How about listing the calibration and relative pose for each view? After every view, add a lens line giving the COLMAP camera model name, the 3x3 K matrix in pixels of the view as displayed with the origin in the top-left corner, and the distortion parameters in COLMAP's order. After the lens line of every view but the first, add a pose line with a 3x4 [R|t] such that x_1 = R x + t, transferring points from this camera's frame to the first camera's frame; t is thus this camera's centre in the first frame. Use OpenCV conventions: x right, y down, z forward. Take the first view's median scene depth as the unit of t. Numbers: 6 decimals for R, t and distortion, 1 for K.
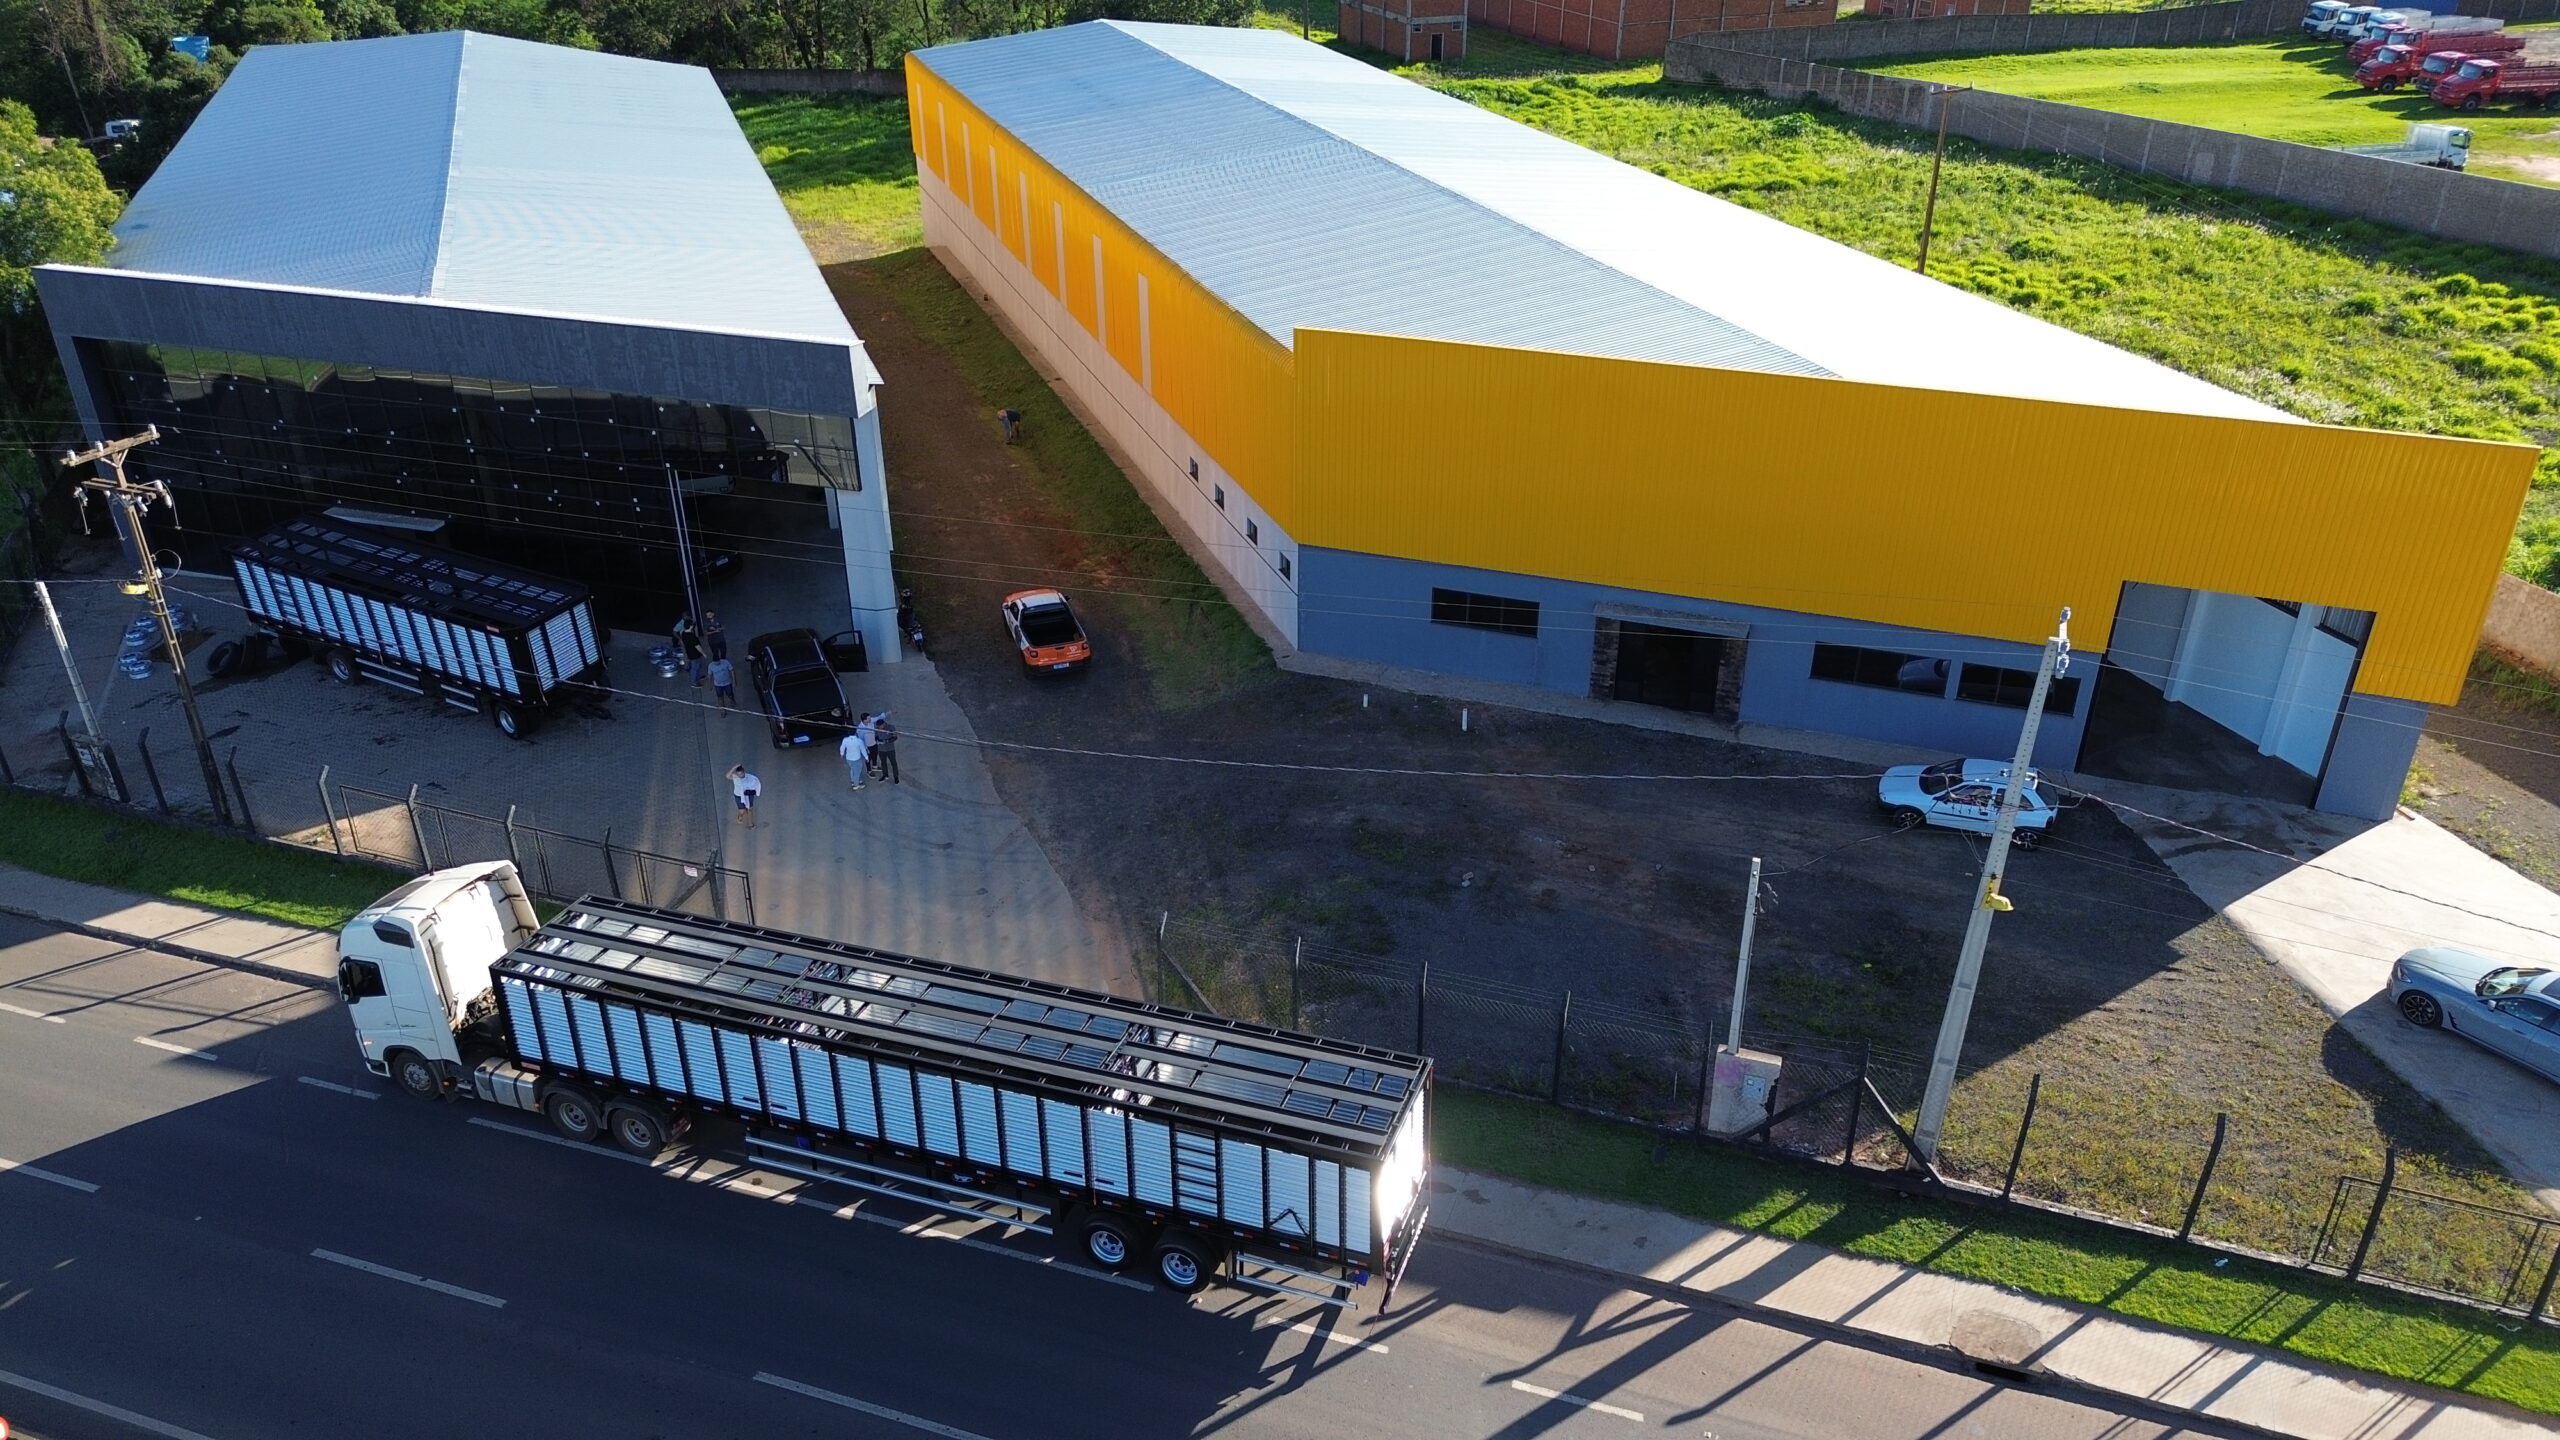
lens RADIAL K [[1814.5, 0, 1291.3], [0, 1814.5, 720.3], [0, 0, 1]] dist [0.059169, -0.053786]
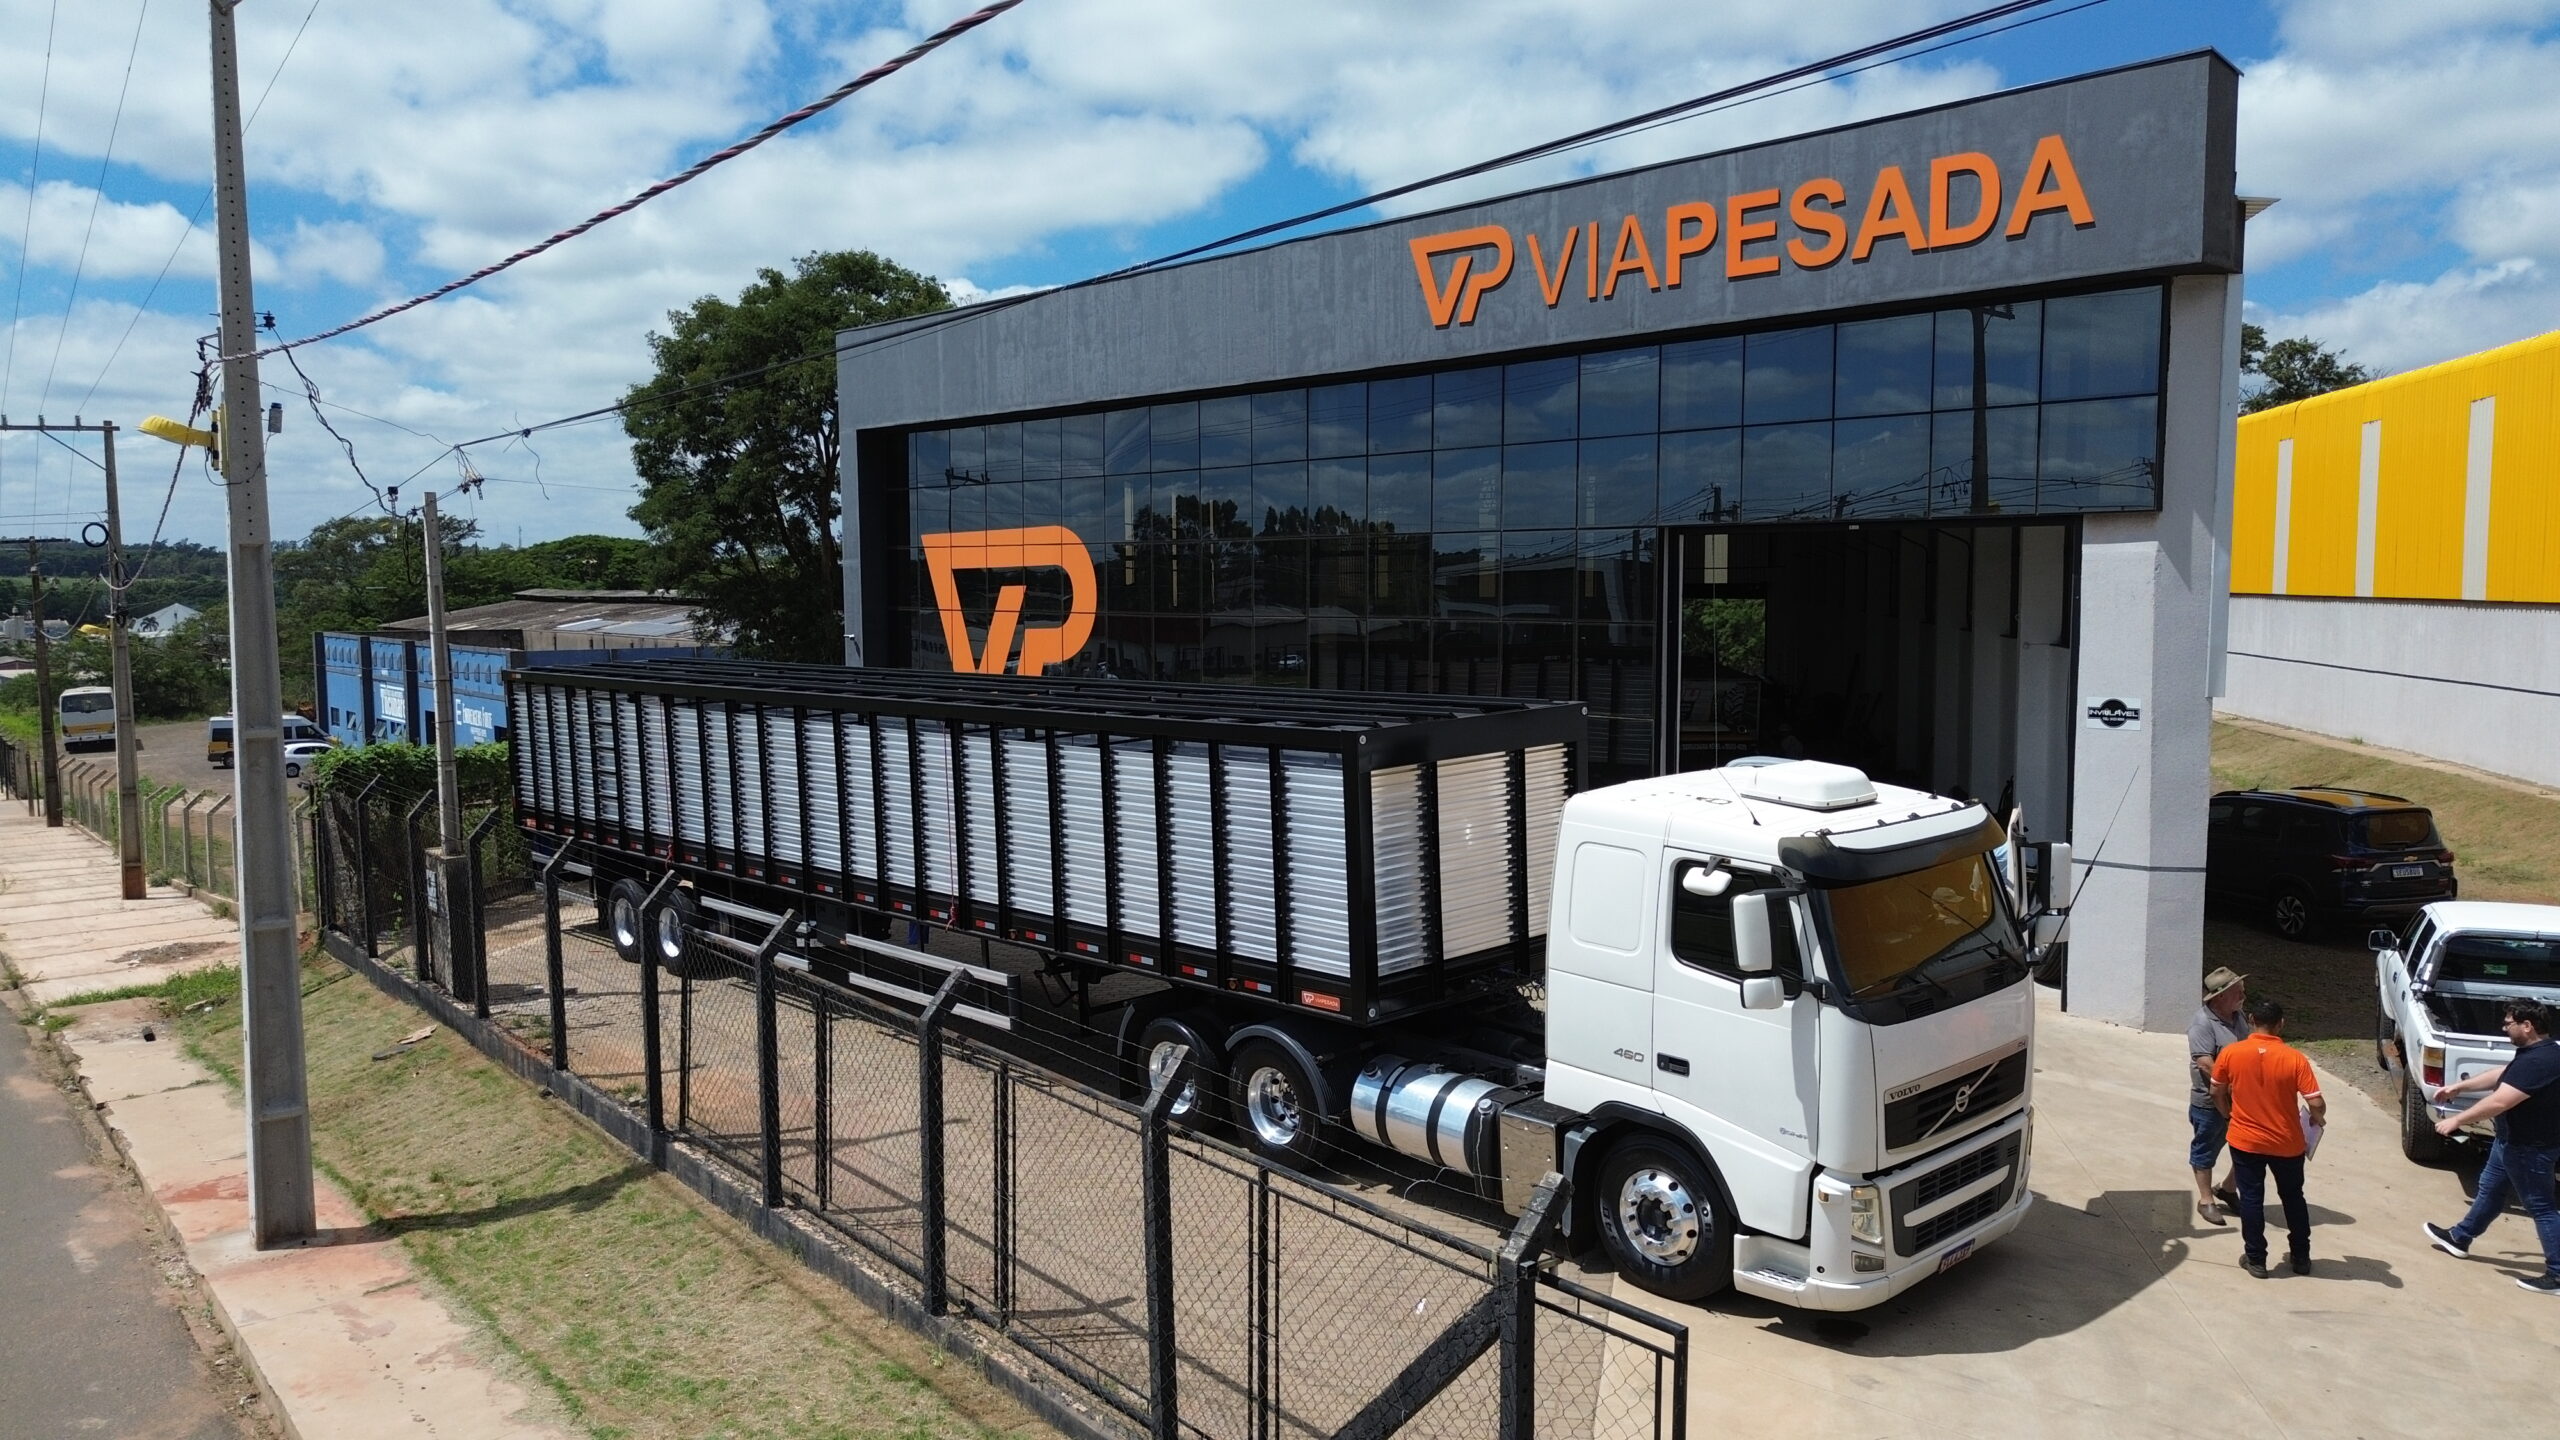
lens RADIAL K [[1814.5, 0, 1276.9], [0, 1814.5, 725.6], [0, 0, 1]] dist [0.059169, -0.053786]
pose [[0.846005, 0.035848, -0.531969, -0.194160], [-0.247599, 0.910043, -0.332439, 0.082885], [0.472197, 0.412960, 0.778777, 0.666867]]
